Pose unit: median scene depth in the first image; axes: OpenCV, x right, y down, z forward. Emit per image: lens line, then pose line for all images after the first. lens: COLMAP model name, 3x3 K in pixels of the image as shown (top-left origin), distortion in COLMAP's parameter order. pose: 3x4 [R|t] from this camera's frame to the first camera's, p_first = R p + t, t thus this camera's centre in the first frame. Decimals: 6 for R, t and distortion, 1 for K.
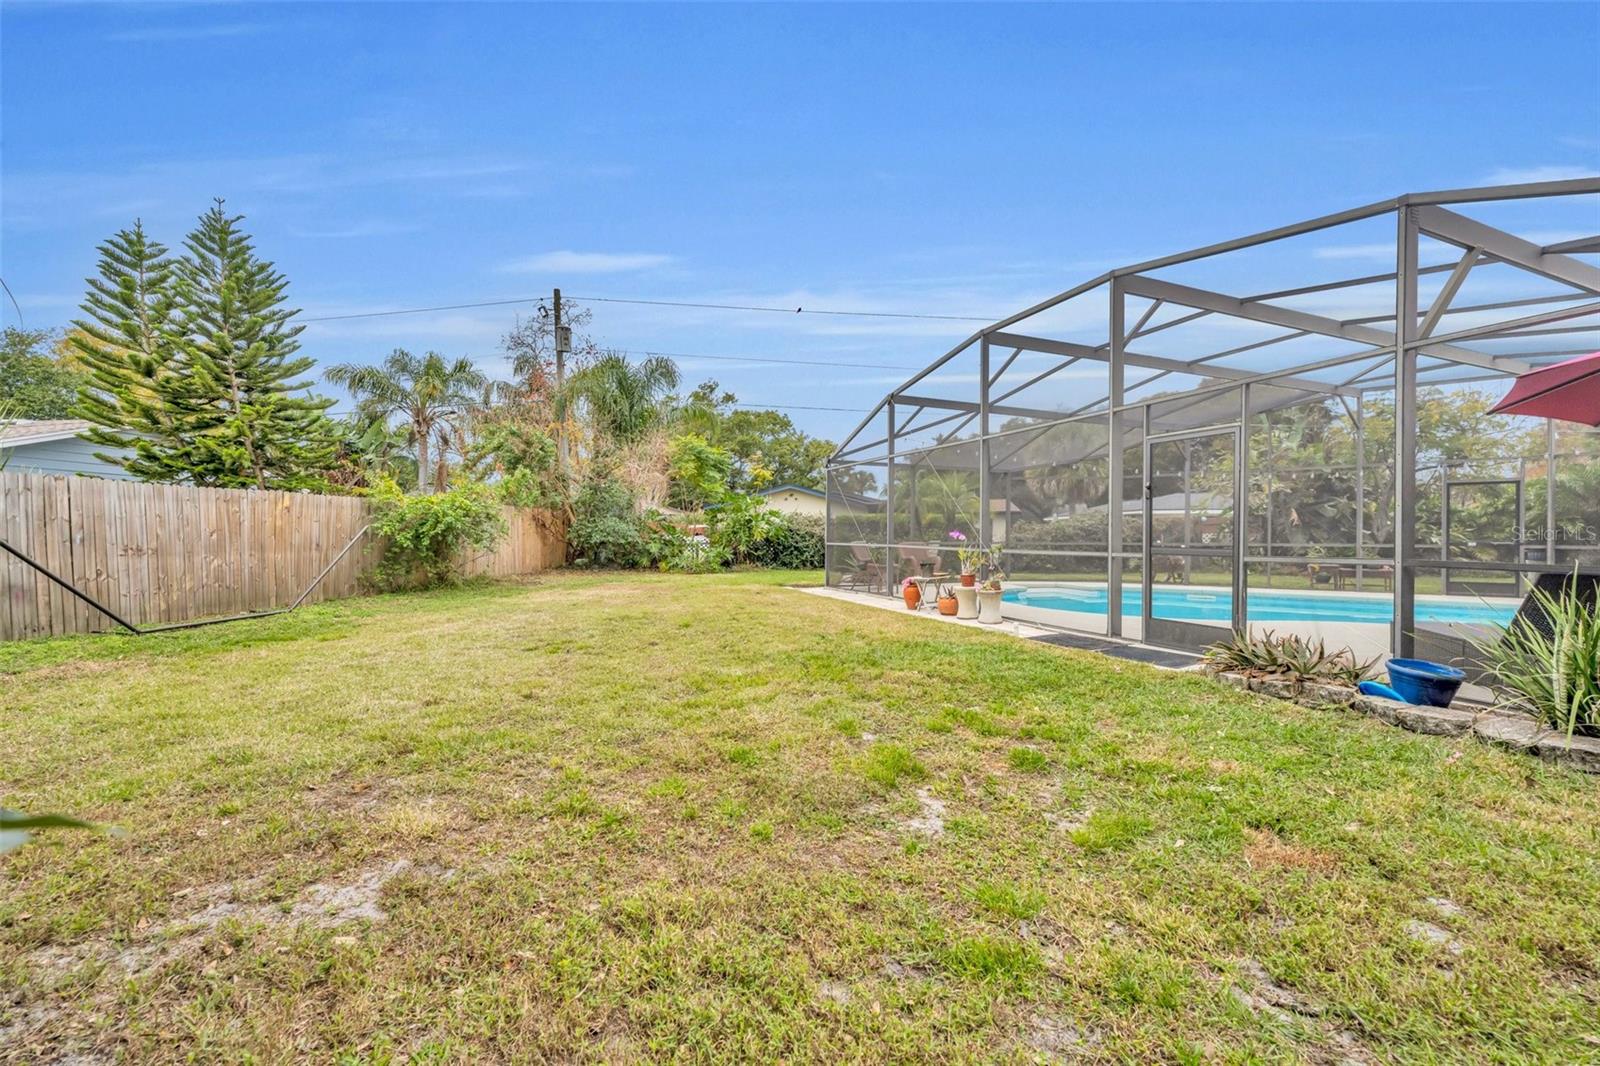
lens RADIAL K [[639.7, 0, 797.0], [0, 639.7, 532.7], [0, 0, 1]] dist [-0.004270, 0.000636]
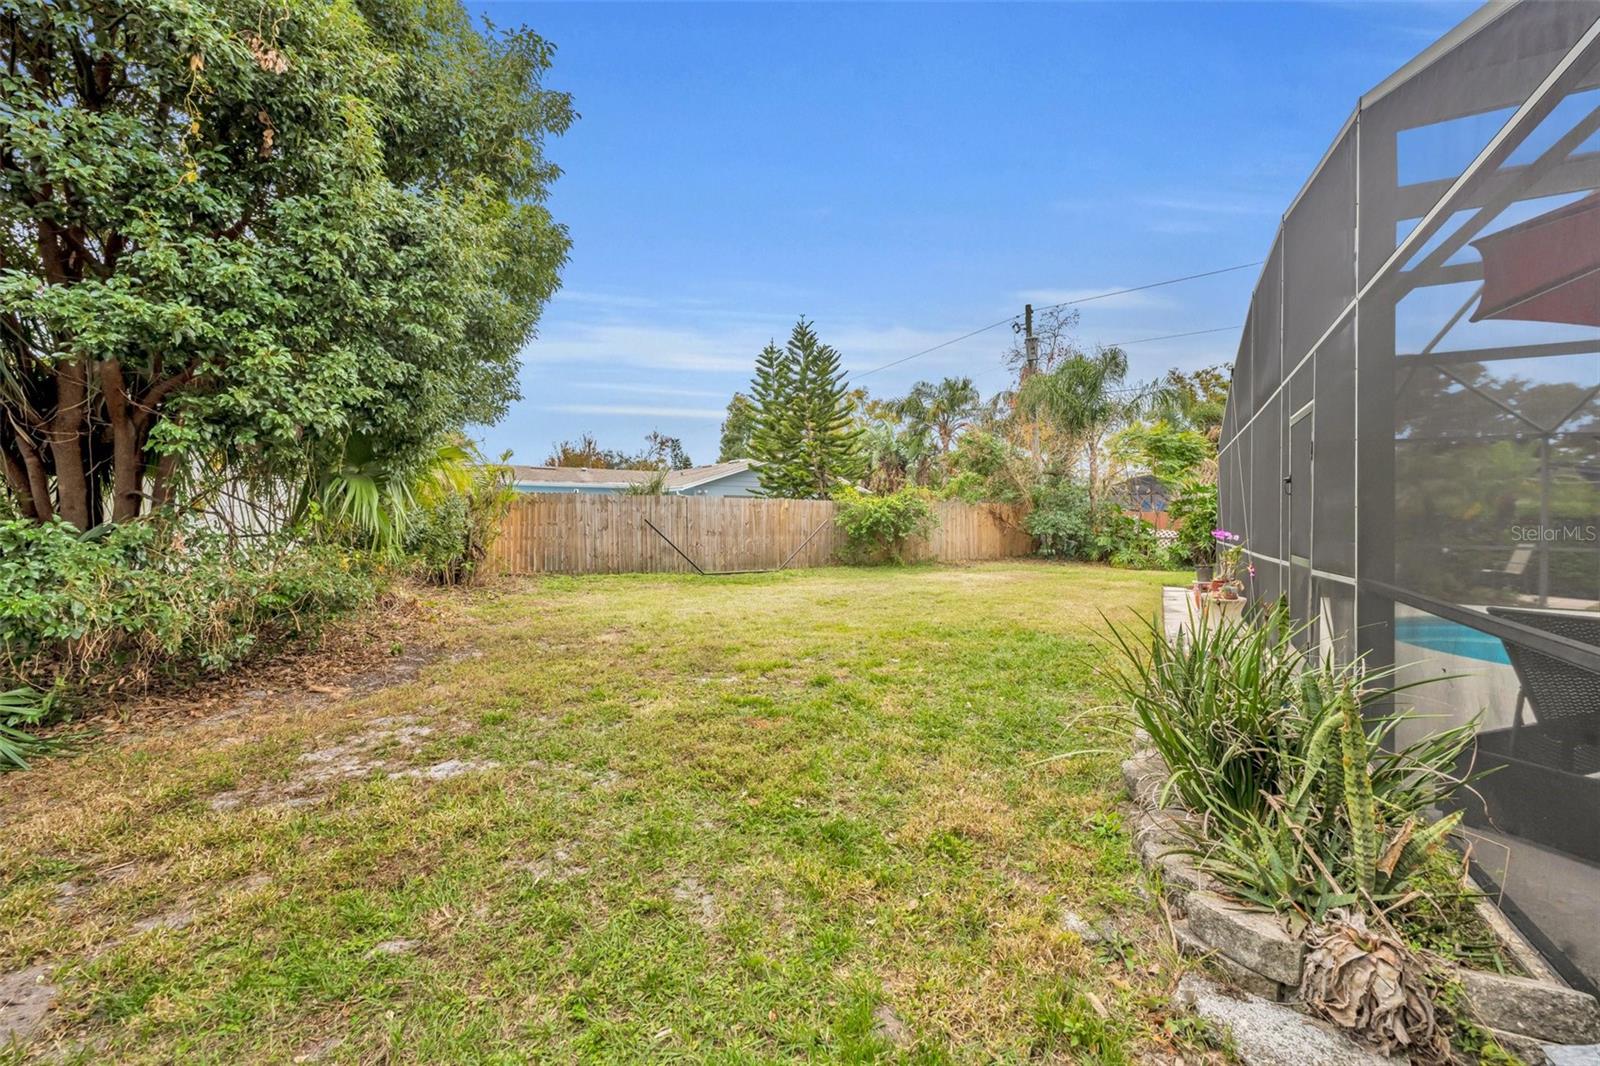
lens RADIAL K [[639.7, 0, 795.3], [0, 639.7, 528.5], [0, 0, 1]] dist [-0.004270, 0.000636]
pose [[0.612298, 0.014821, -0.790488, 0.361493], [-0.007789, 0.999889, 0.012714, -0.006514], [0.790589, -0.001628, 0.612345, 0.004248]]
